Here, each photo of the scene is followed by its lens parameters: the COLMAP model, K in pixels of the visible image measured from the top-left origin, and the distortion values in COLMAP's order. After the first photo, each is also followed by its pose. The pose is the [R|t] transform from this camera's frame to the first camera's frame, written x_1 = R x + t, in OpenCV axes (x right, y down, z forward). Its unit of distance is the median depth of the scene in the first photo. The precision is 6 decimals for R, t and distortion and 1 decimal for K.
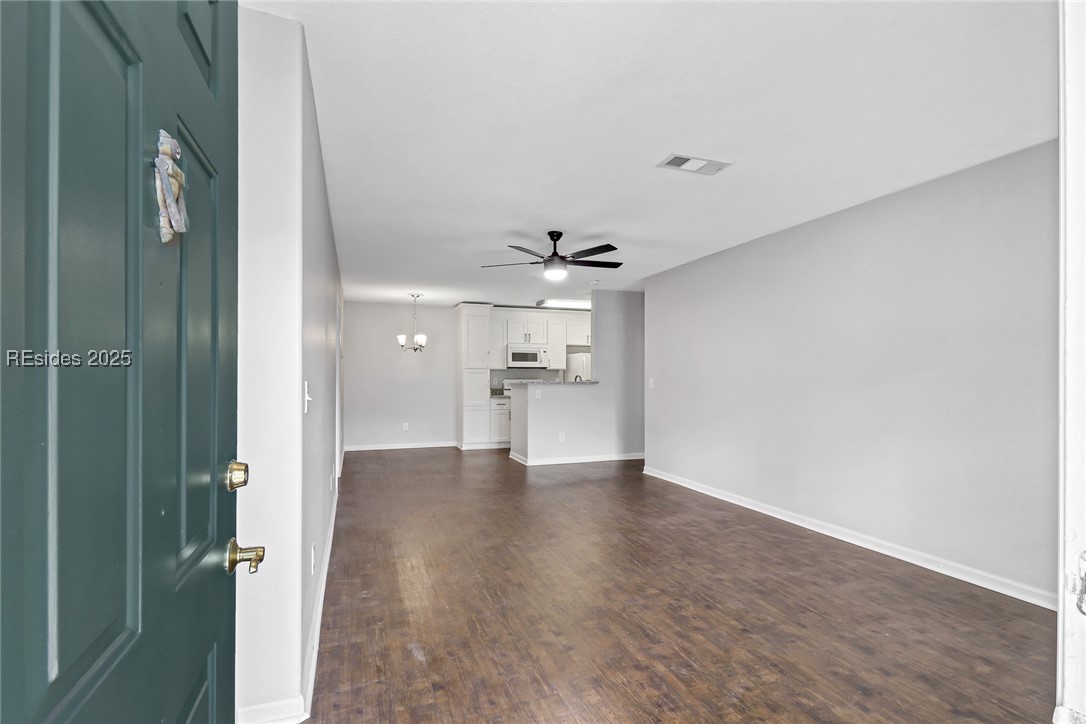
lens RADIAL K [[532.5, 0, 548.4], [0, 532.5, 371.2], [0, 0, 1]] dist [0.014114, -0.011260]
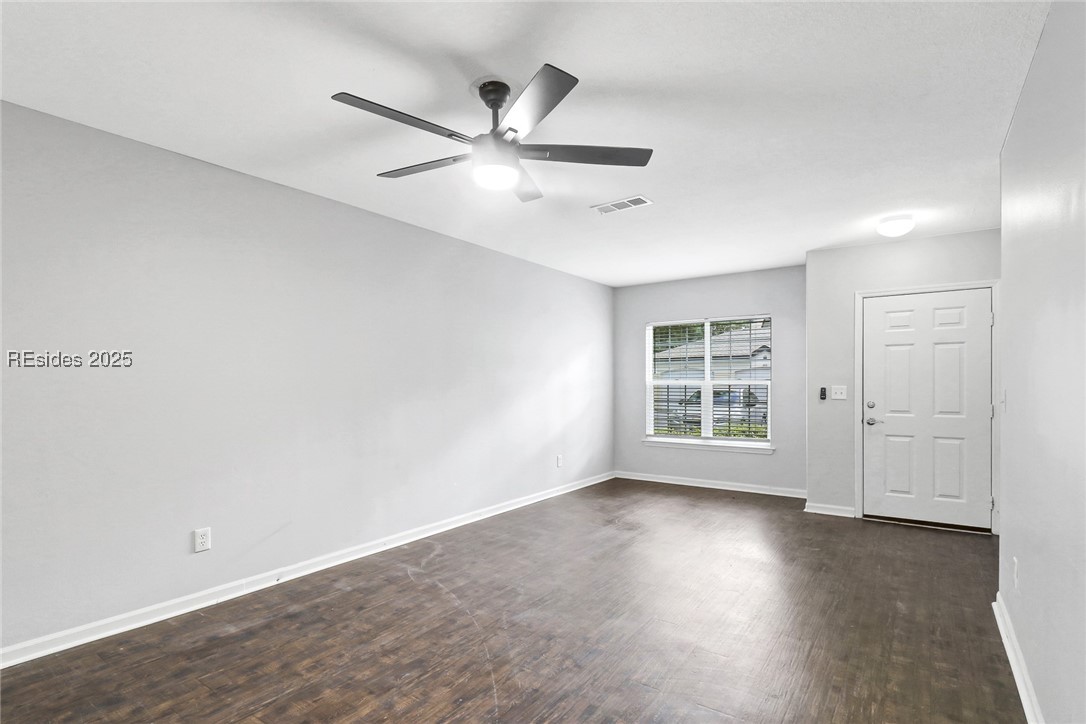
lens RADIAL K [[532.5, 0, 548.0], [0, 532.5, 384.6], [0, 0, 1]] dist [0.014114, -0.011260]
pose [[-0.571726, -0.004174, 0.820434, -0.441104], [-0.005134, 0.999986, 0.001510, 0.005665], [-0.820428, -0.003349, -0.571740, 1.326701]]
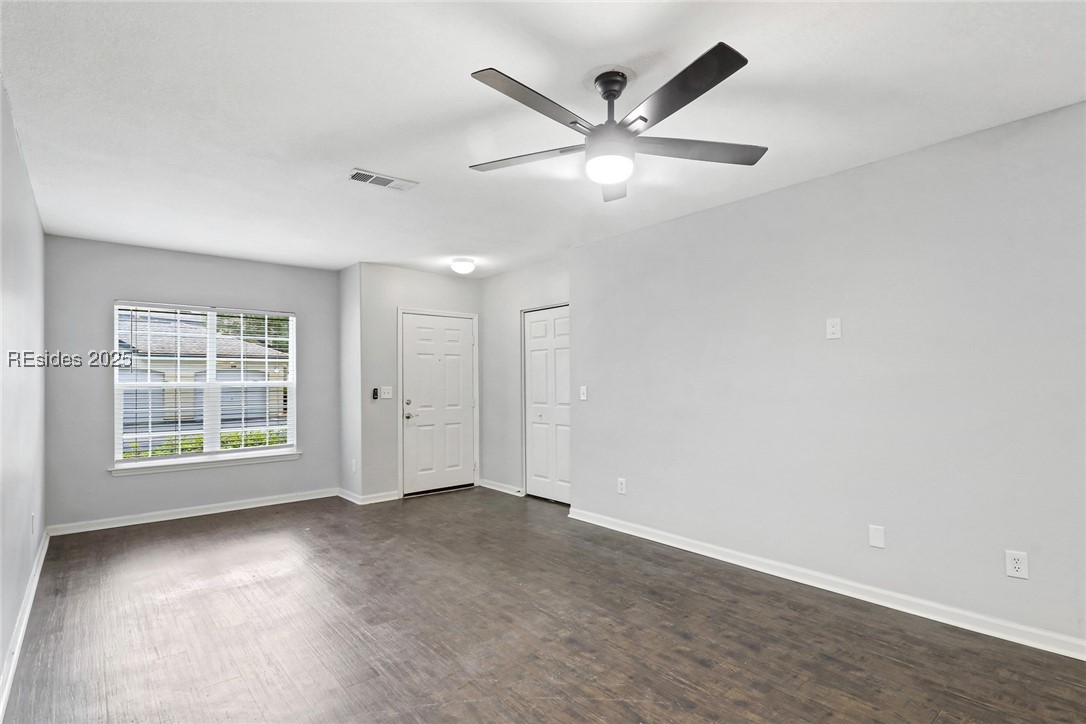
lens RADIAL K [[532.5, 0, 540.3], [0, 532.5, 372.7], [0, 0, 1]] dist [0.014114, -0.011260]
pose [[-0.940588, -0.000393, -0.339550, 0.245309], [0.008386, 0.999667, -0.024388, 0.008055], [0.339447, -0.025786, -0.940272, 1.518915]]
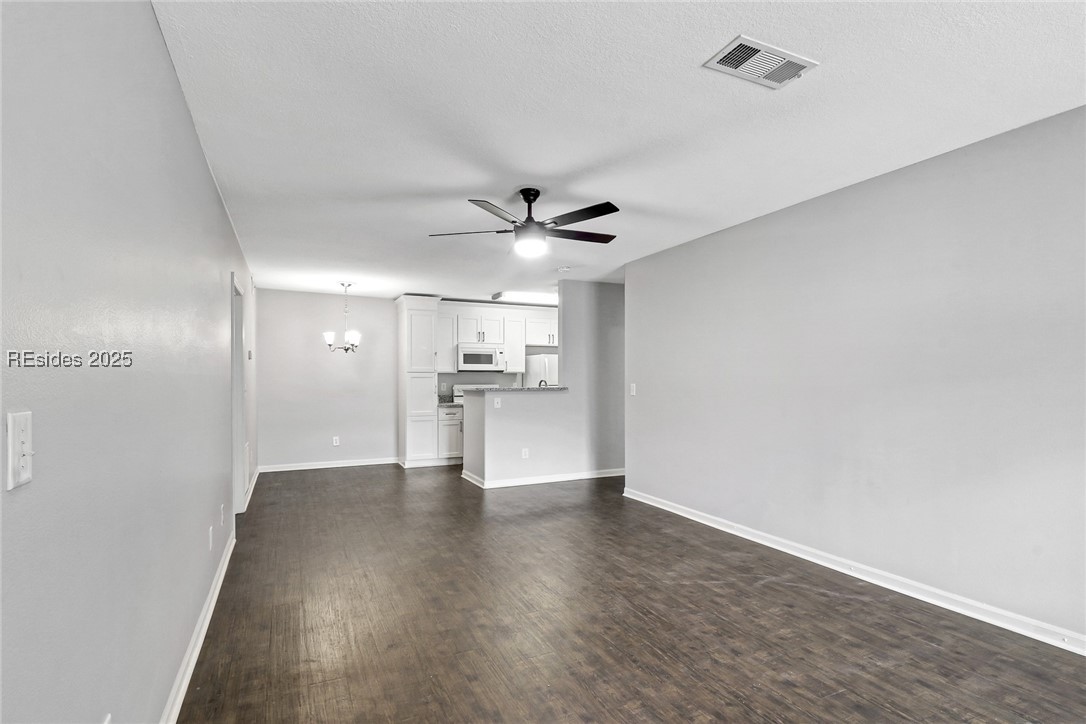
lens RADIAL K [[532.5, 0, 546.2], [0, 532.5, 378.8], [0, 0, 1]] dist [0.014114, -0.011260]
pose [[0.995206, -0.002478, 0.097772, -0.041056], [0.001599, 0.999958, 0.009058, -0.003952], [-0.097790, -0.008858, 0.995168, 0.269504]]
